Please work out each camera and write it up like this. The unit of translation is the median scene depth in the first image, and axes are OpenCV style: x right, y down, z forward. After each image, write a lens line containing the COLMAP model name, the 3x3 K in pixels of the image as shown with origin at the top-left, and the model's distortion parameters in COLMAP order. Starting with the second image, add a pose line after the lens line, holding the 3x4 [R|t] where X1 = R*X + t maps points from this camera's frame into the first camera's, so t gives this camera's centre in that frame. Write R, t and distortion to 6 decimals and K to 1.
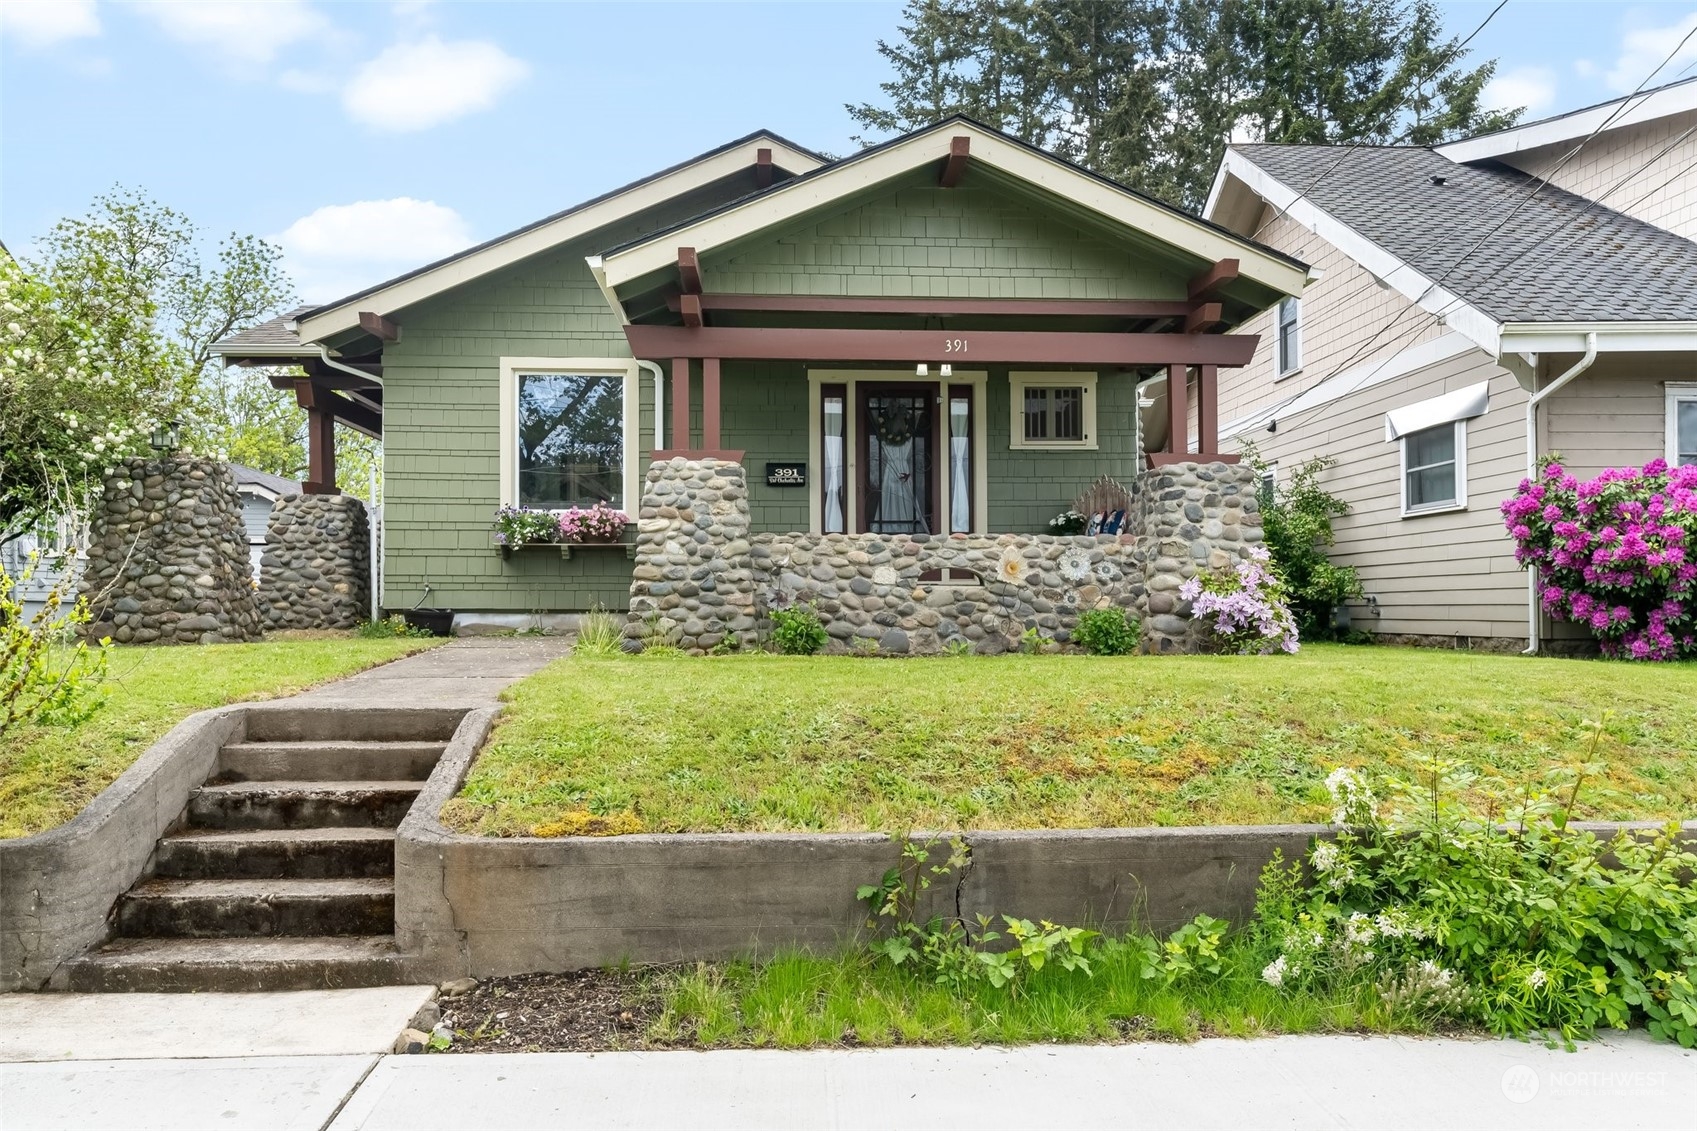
lens RADIAL K [[1164.8, 0, 817.7], [0, 1164.8, 606.4], [0, 0, 1]] dist [0.009344, -0.006280]
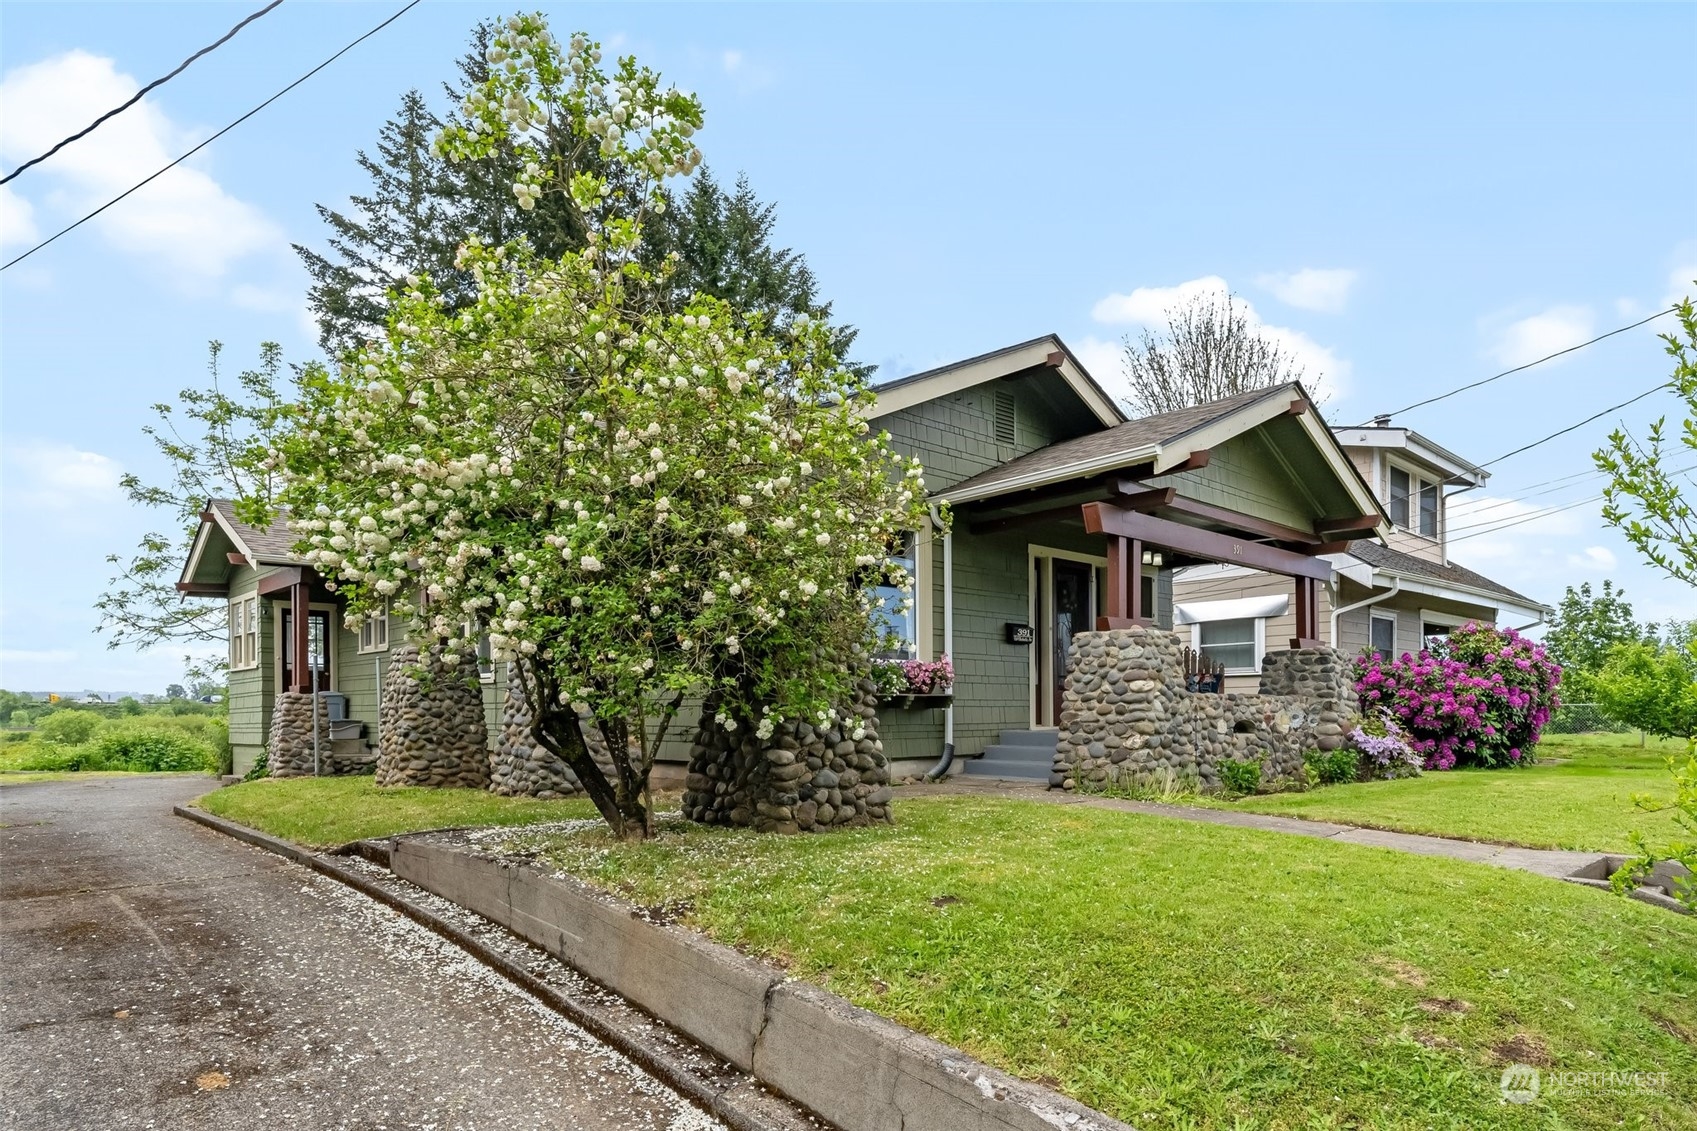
lens RADIAL K [[1014.0, 0, 832.6], [0, 1014.0, 731.0], [0, 0, 1]] dist [-0.004046, -0.003878]
pose [[0.762984, -0.015429, 0.646233, -0.980019], [0.005931, 0.999840, 0.016869, -0.043051], [-0.646390, -0.009038, 0.762954, 0.431514]]
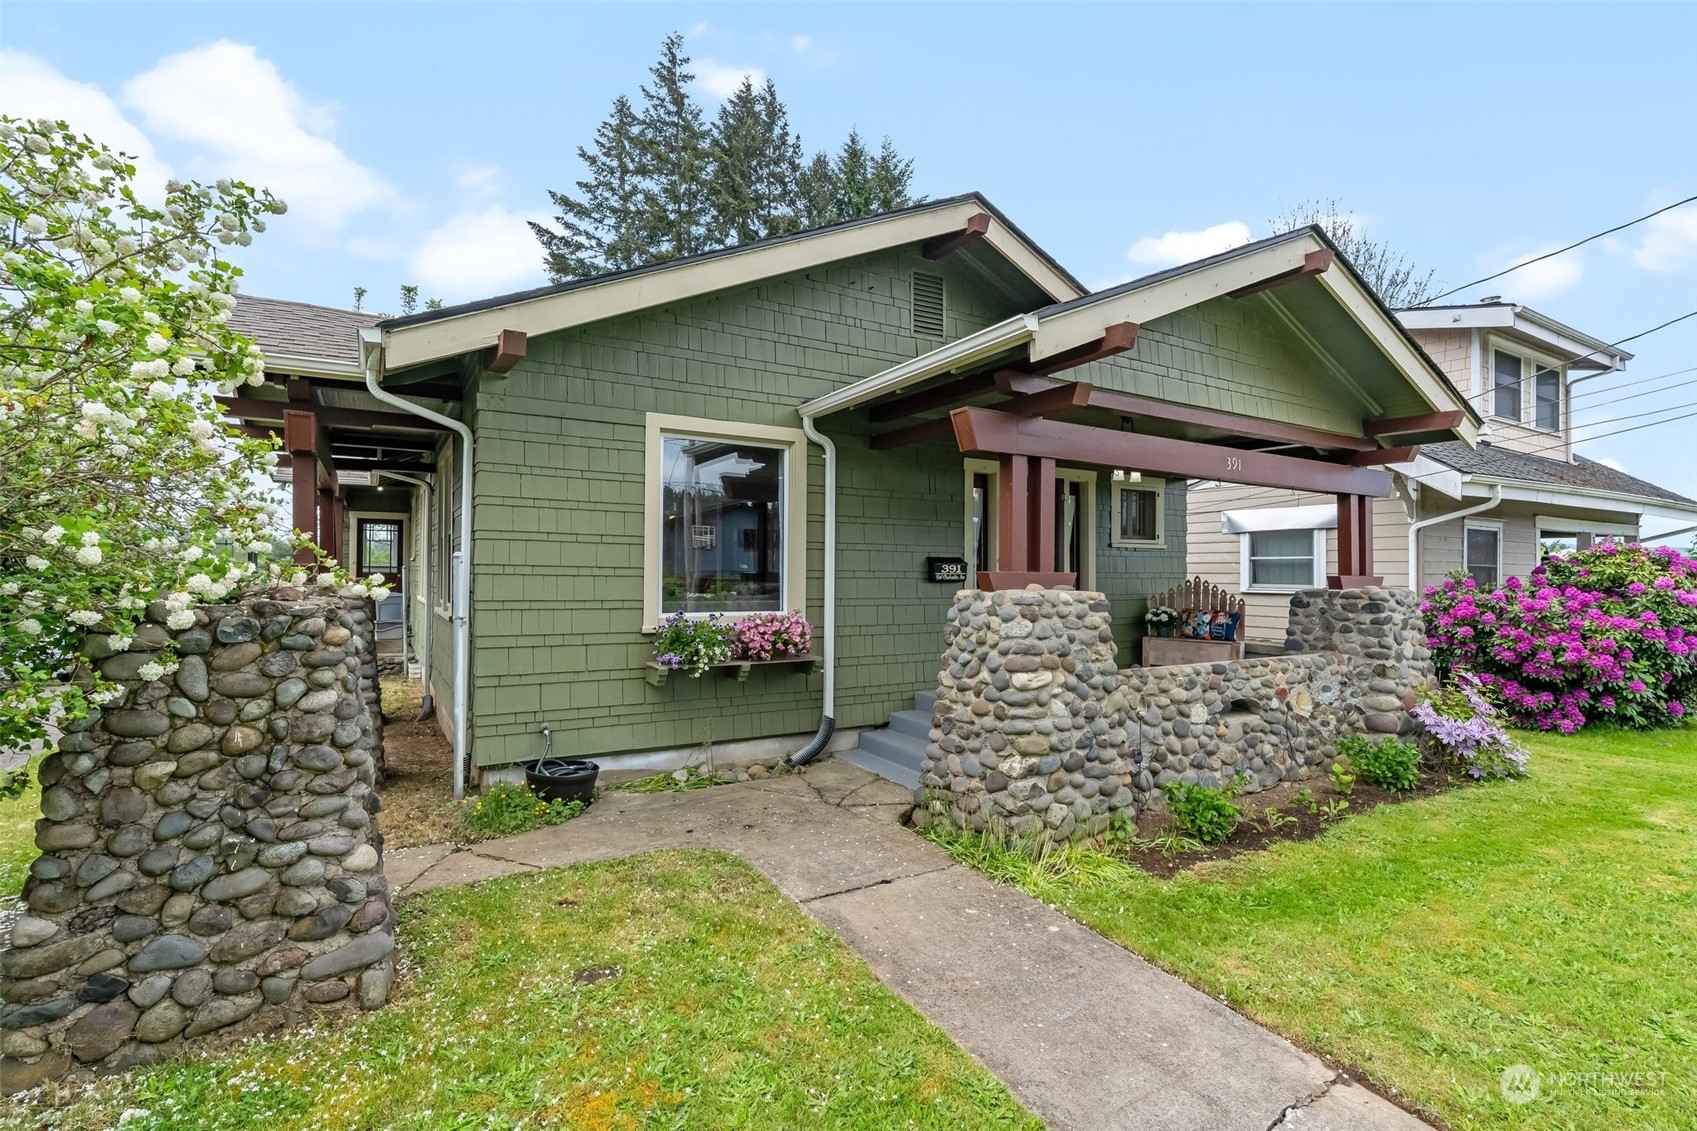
lens RADIAL K [[787.1, 0, 832.1], [0, 787.1, 565.9], [0, 0, 1]] dist [-0.010862, 0.003065]
pose [[0.883466, 0.011334, 0.468358, -0.481349], [-0.009329, 0.999935, -0.006602, -0.134724], [-0.468403, 0.001463, 0.883514, 0.594254]]
